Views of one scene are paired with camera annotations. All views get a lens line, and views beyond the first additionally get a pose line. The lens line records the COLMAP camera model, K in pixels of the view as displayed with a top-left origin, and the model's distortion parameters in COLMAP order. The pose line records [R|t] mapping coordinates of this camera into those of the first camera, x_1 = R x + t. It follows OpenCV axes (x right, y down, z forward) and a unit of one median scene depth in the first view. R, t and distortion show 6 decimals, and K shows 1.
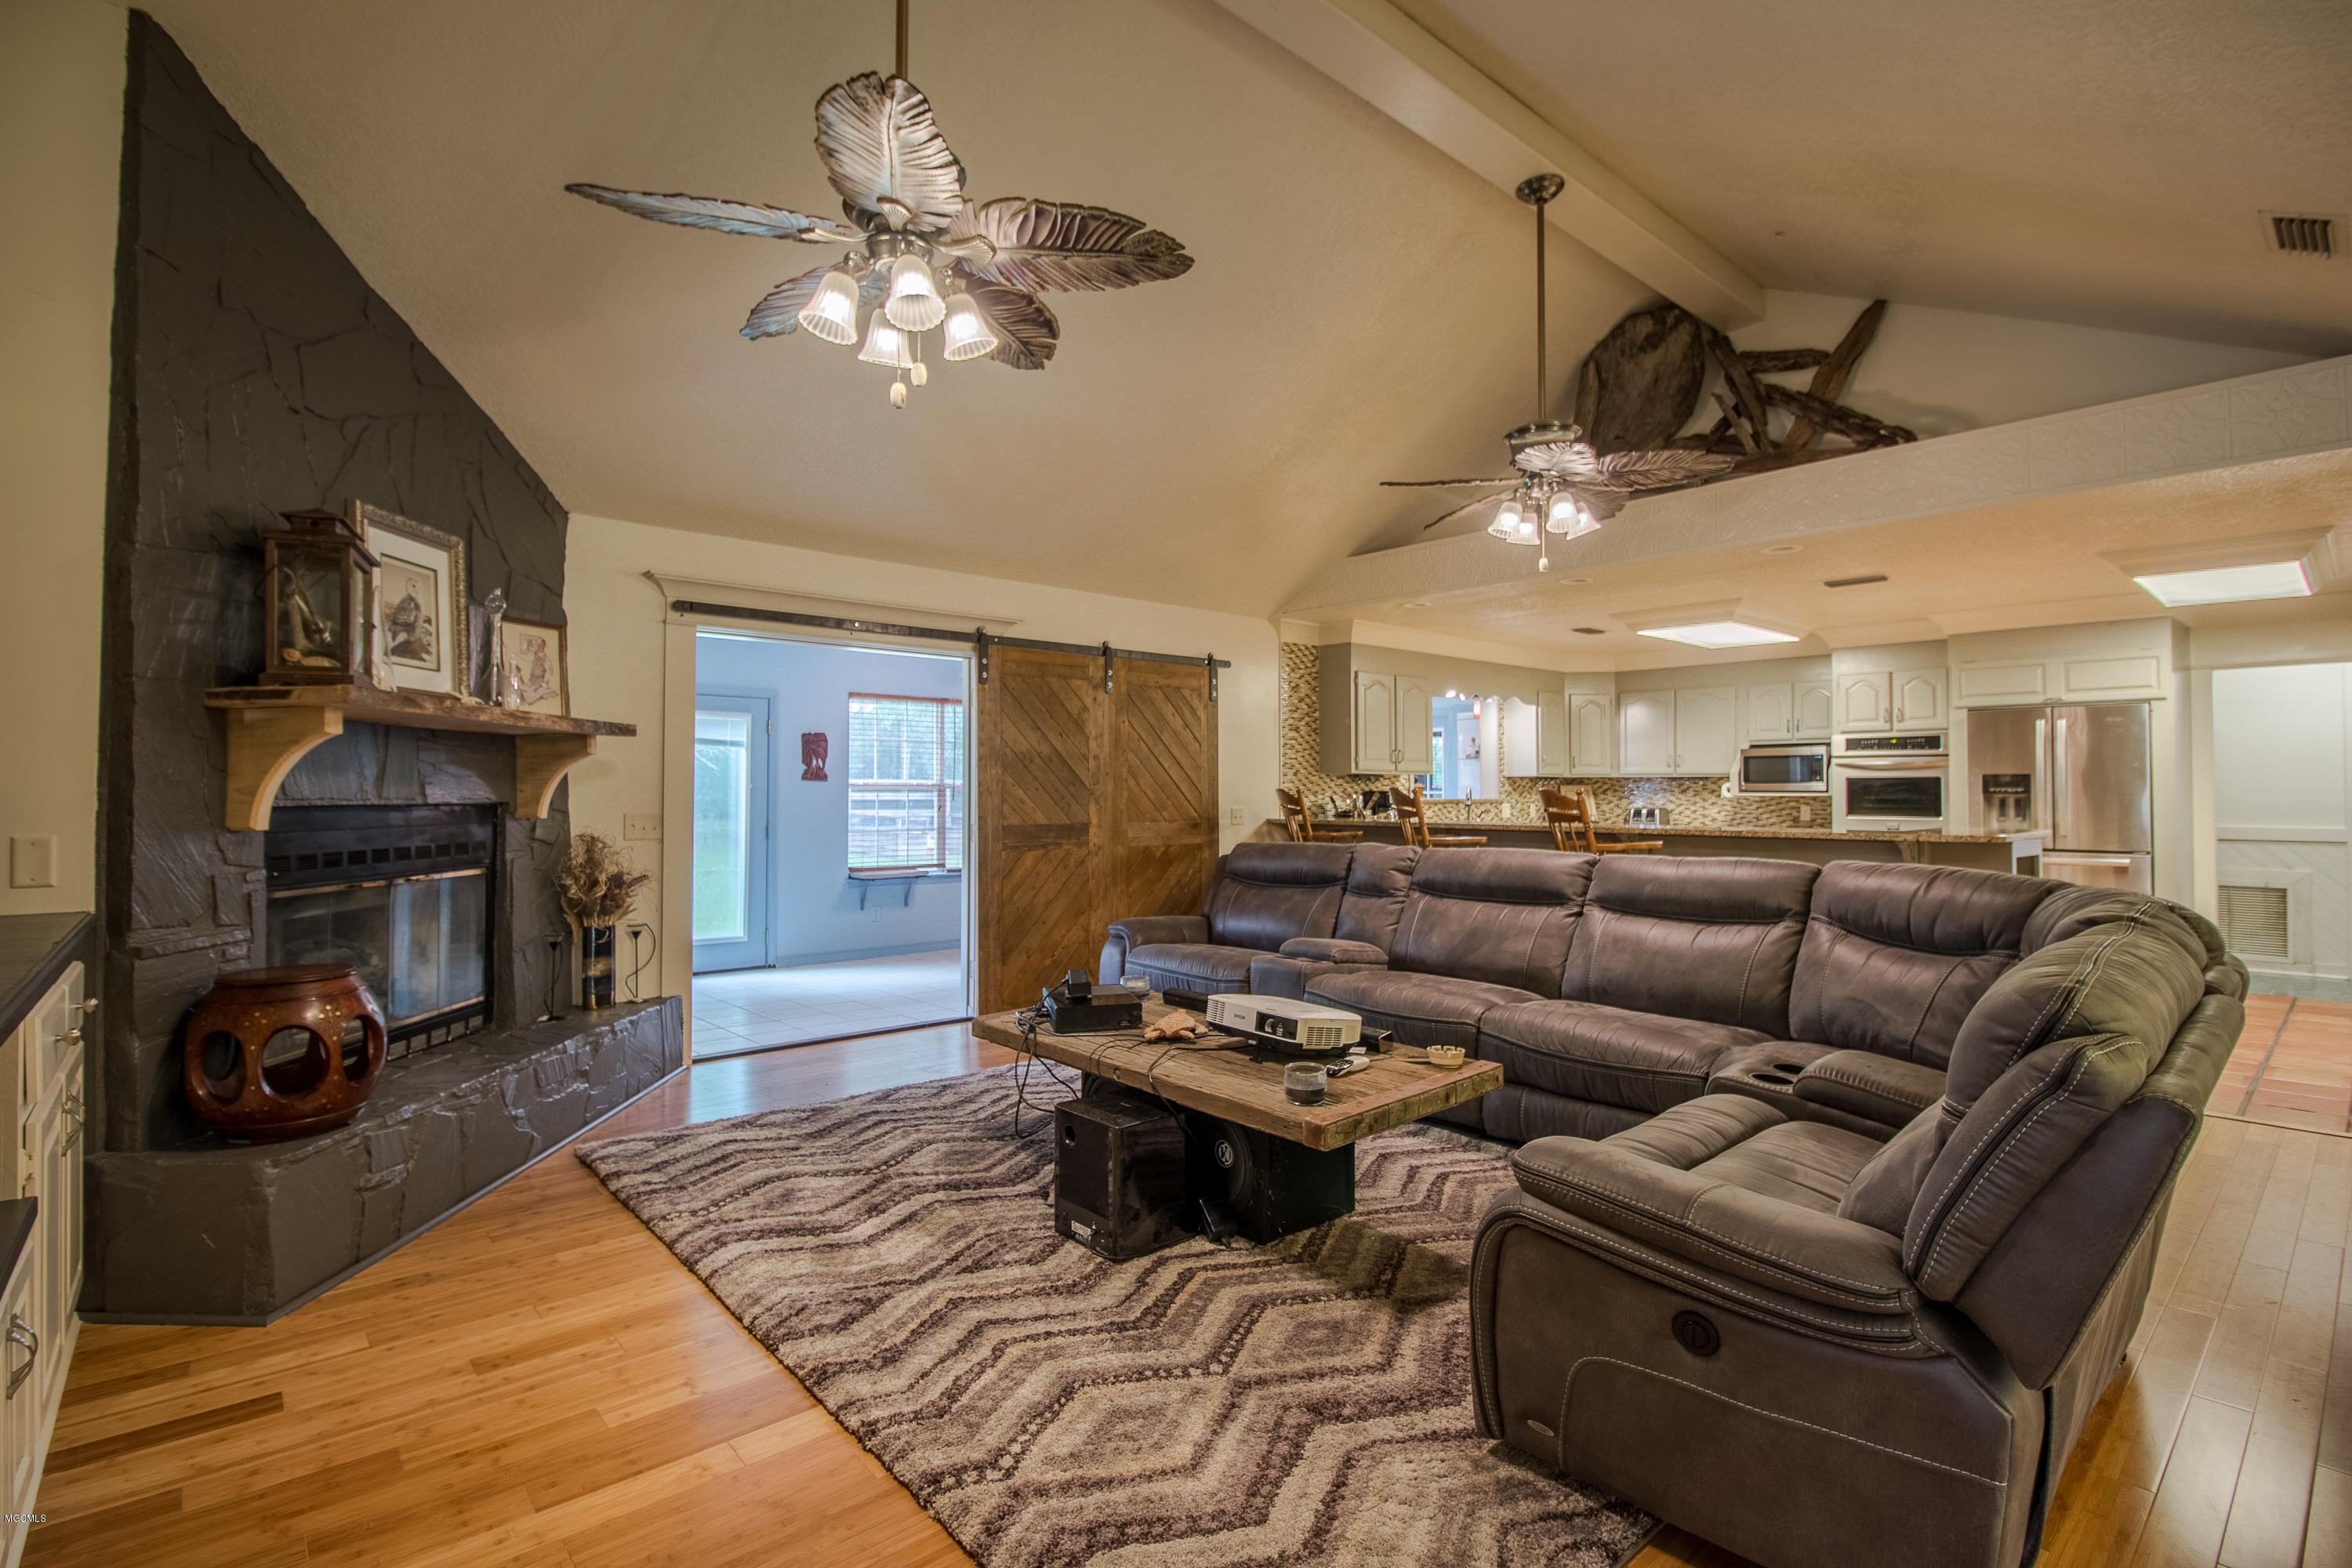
lens RADIAL K [[1090.6, 0, 1164.7], [0, 1090.6, 769.3], [0, 0, 1]] dist [-0.000651, -0.012529]
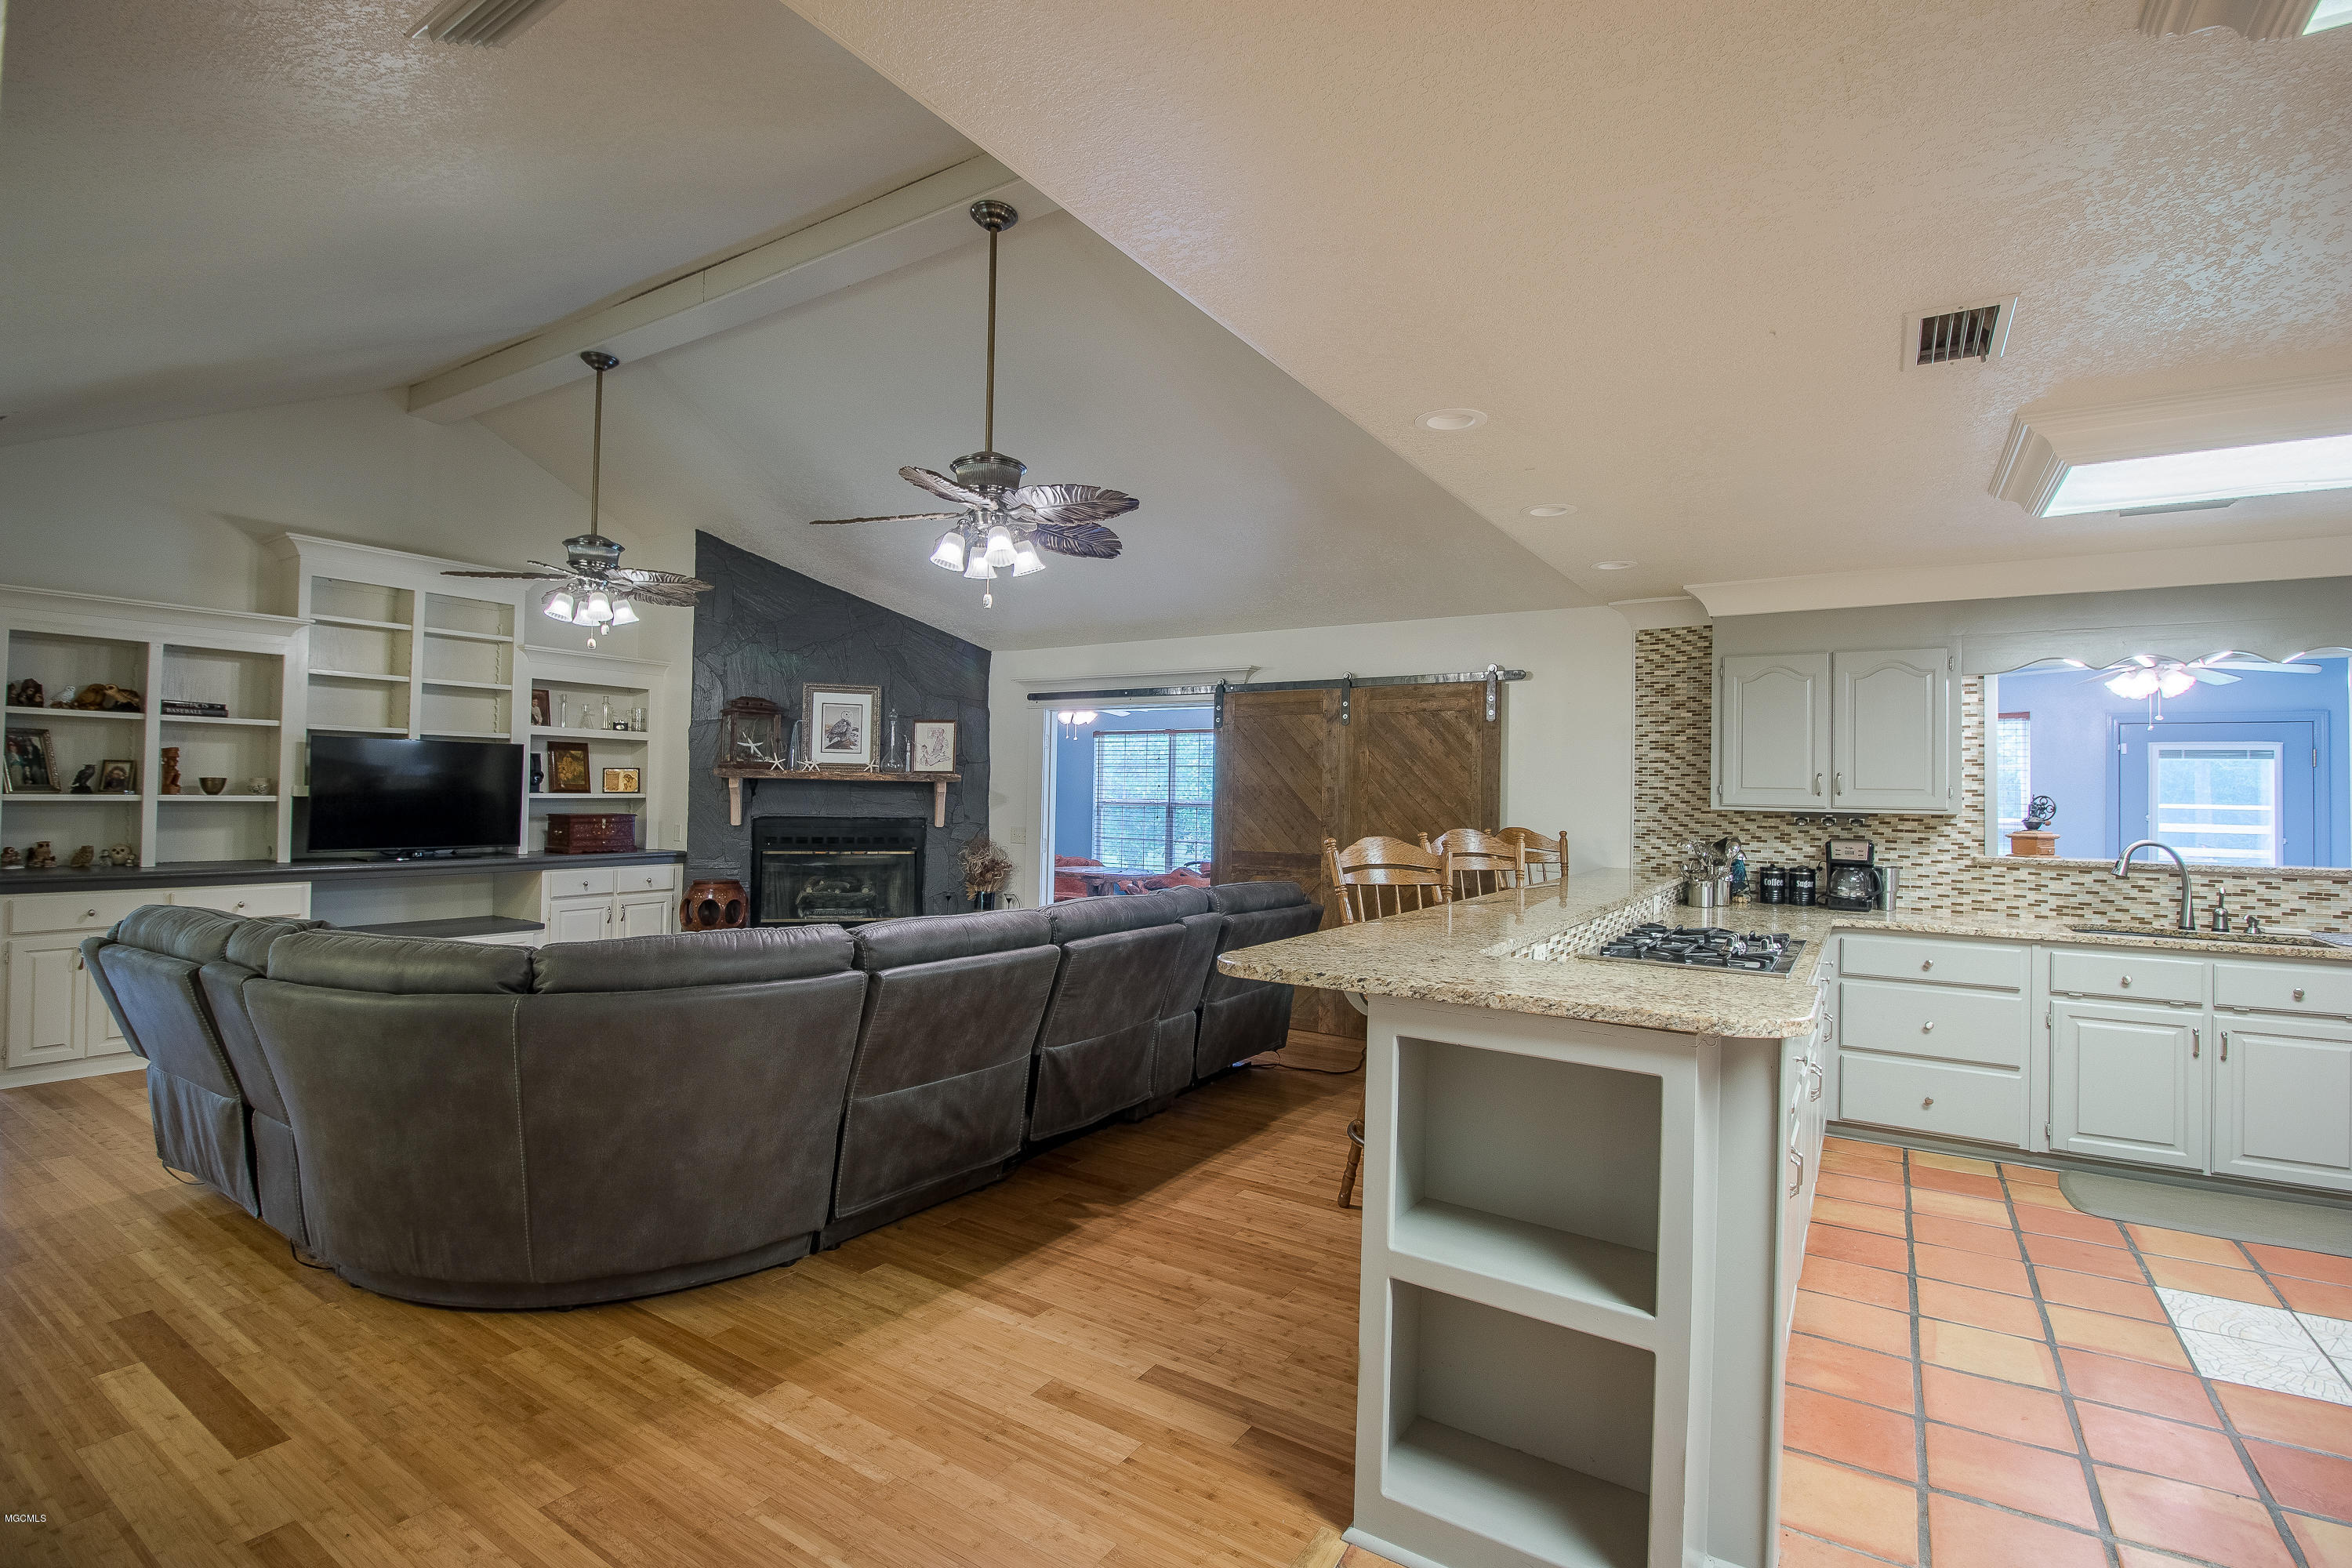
lens RADIAL K [[1090.6, 0, 1164.7], [0, 1090.6, 769.3], [0, 0, 1]] dist [-0.000651, -0.012529]
pose [[0.265169, -0.017140, -0.964050, 0.887734], [0.002646, 0.999851, -0.017048, -0.013424], [0.964198, 0.001970, 0.265175, 0.600063]]
